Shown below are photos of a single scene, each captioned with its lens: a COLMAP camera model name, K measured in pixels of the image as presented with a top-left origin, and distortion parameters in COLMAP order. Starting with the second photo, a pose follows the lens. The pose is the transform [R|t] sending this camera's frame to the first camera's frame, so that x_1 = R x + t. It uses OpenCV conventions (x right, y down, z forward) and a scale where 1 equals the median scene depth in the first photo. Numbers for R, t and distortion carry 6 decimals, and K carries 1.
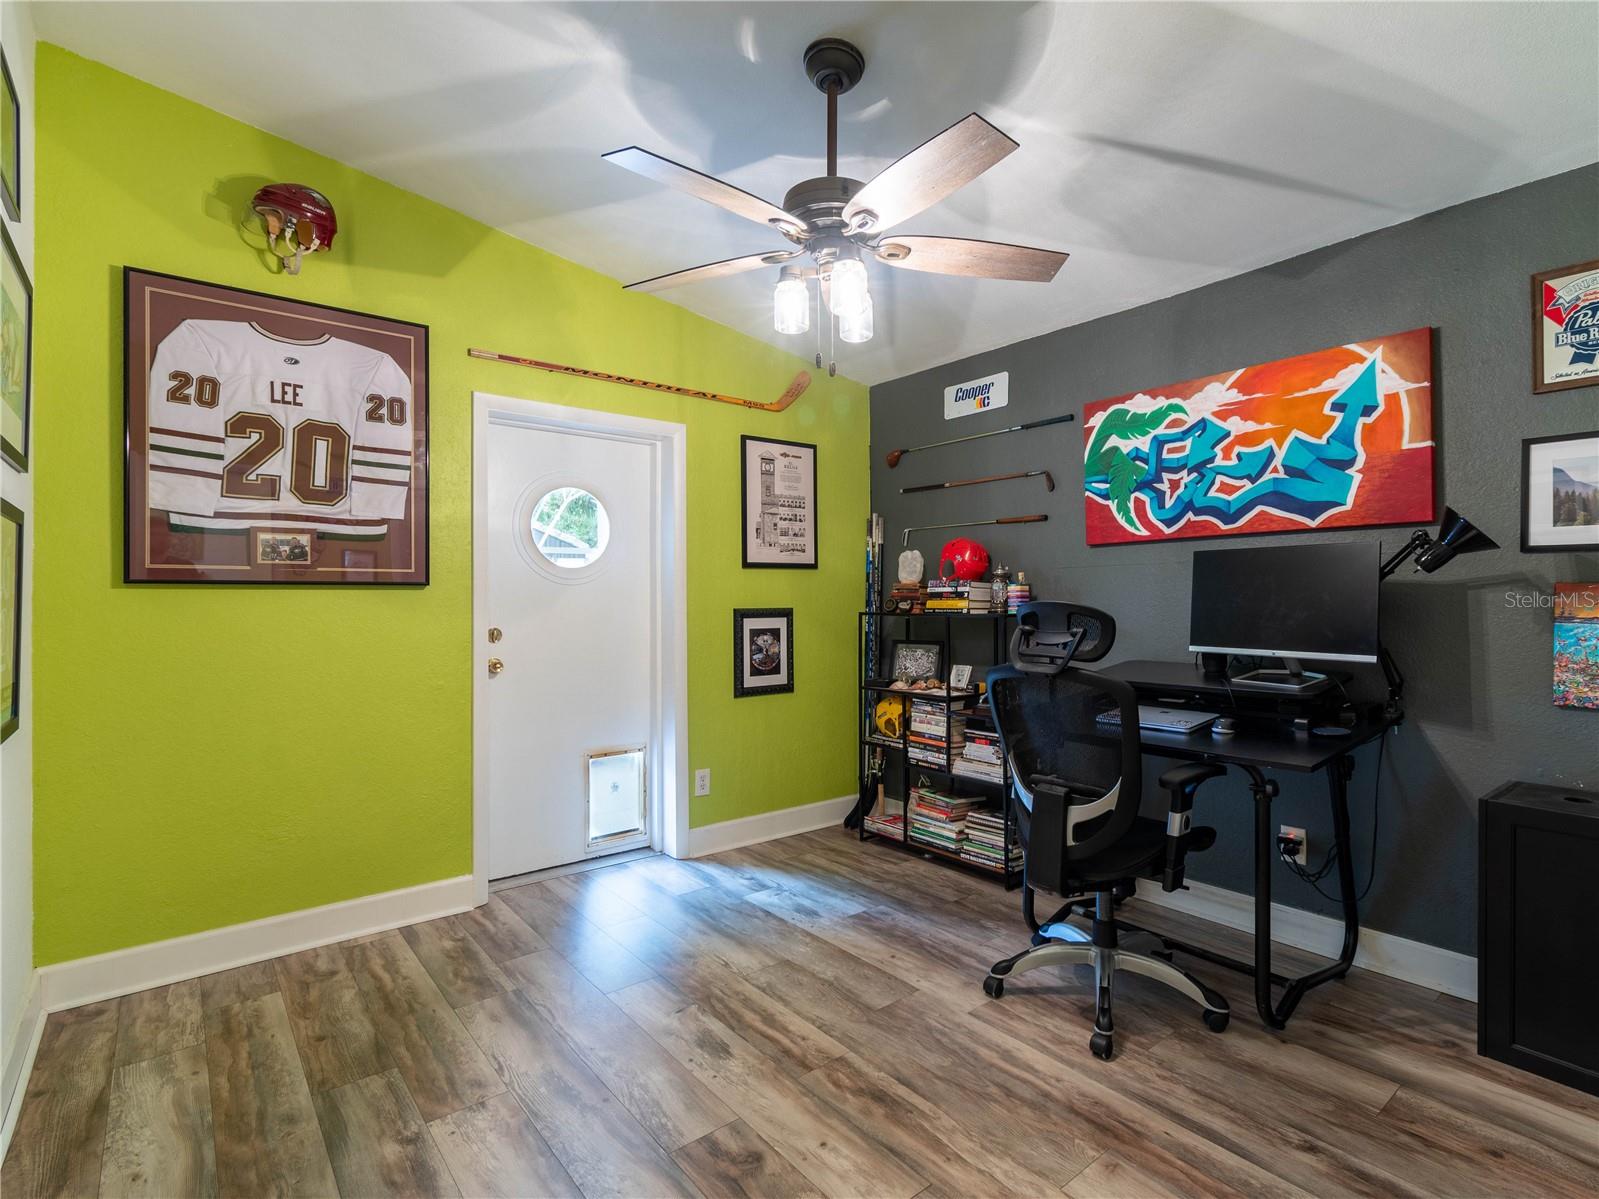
lens RADIAL K [[789.7, 0, 835.8], [0, 789.7, 600.3], [0, 0, 1]] dist [0.005509, 0.000551]
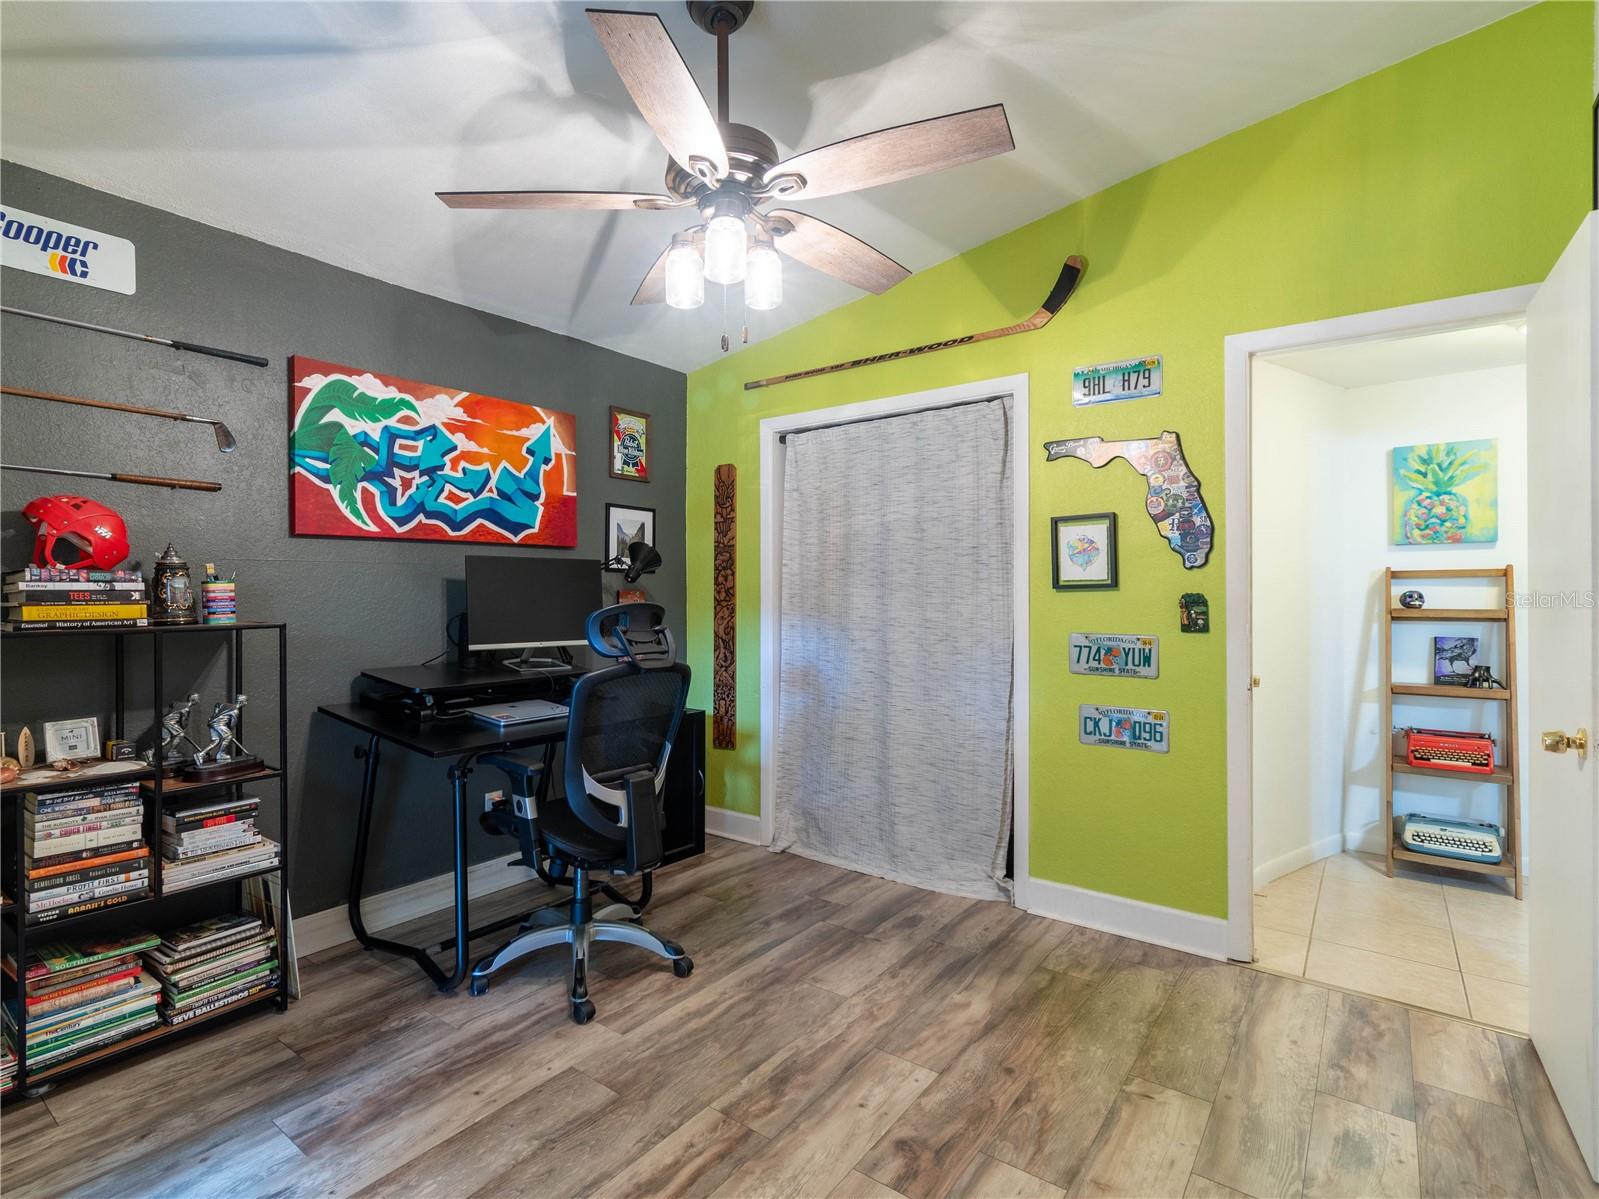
lens RADIAL K [[791.5, 0, 732.6], [0, 791.5, 599.7], [0, 0, 1]] dist [0.002666, -0.000515]
pose [[-0.183576, 0.000214, 0.983005, -0.607818], [0.007290, 0.999973, 0.001144, -0.001537], [-0.982978, 0.007376, -0.183573, 0.796359]]
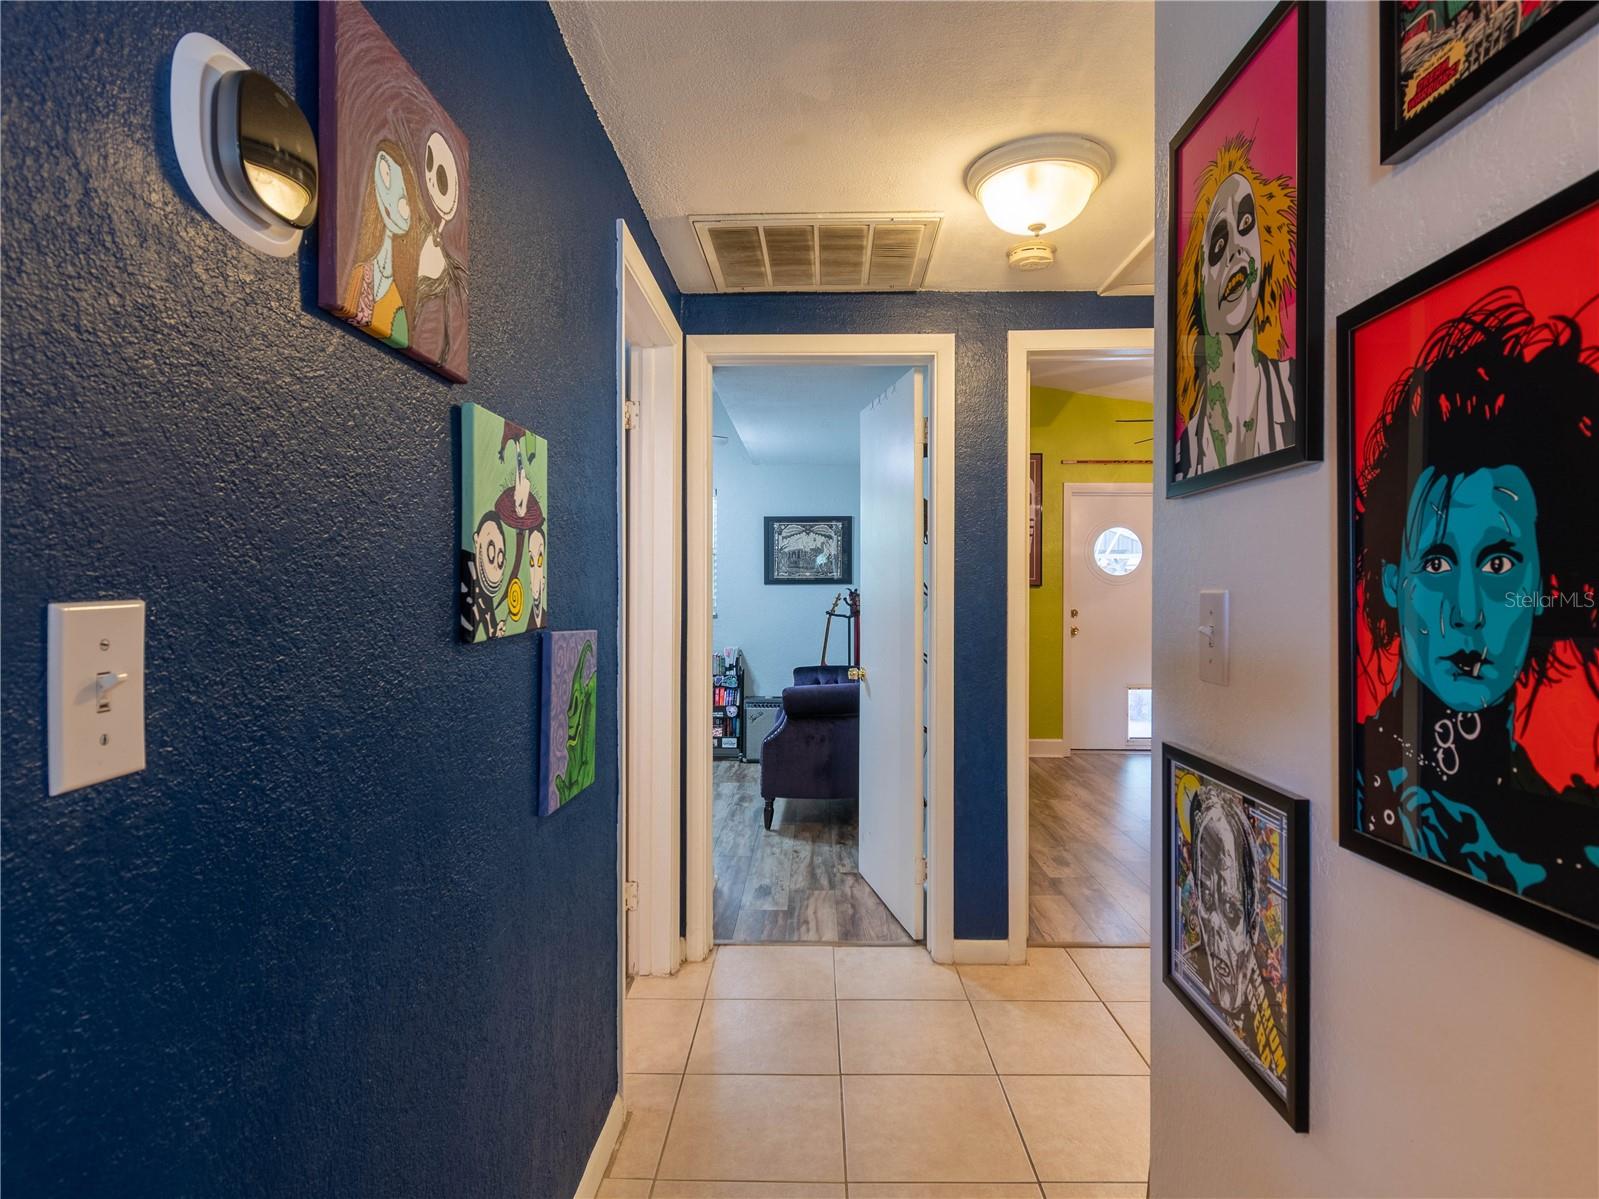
lens RADIAL K [[896.1, 0, 797.5], [0, 896.1, 596.5], [0, 0, 1]] dist [0.002940, 0.000070]
pose [[0.748183, 0.004517, -0.663477, 0.503136], [-0.004063, 0.999989, 0.002226, 0.003209], [0.663480, 0.001030, 0.748193, -1.056350]]
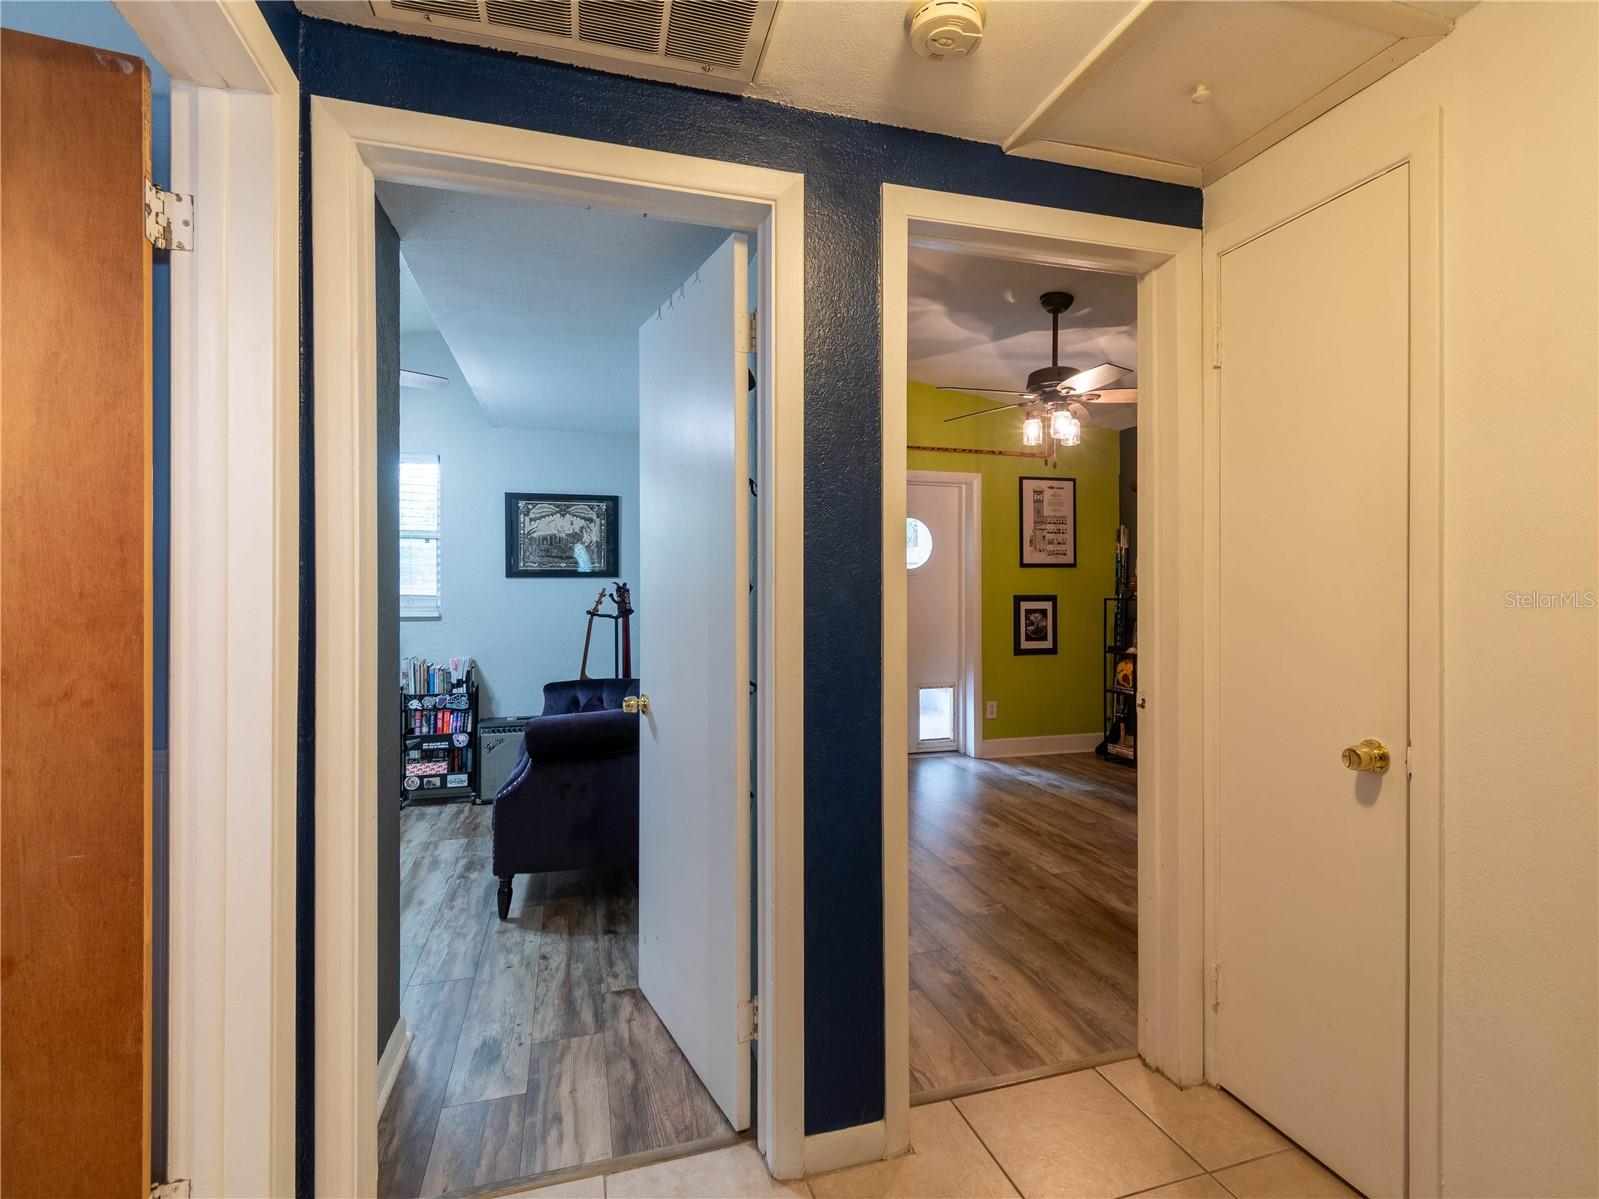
lens RADIAL K [[789.7, 0, 828.1], [0, 789.7, 590.8], [0, 0, 1]] dist [0.005509, 0.000551]
pose [[0.923388, 0.001781, -0.383864, 0.151763], [-0.001820, 0.999998, 0.000262, 0.003562], [0.383864, 0.000457, 0.923389, -0.642306]]
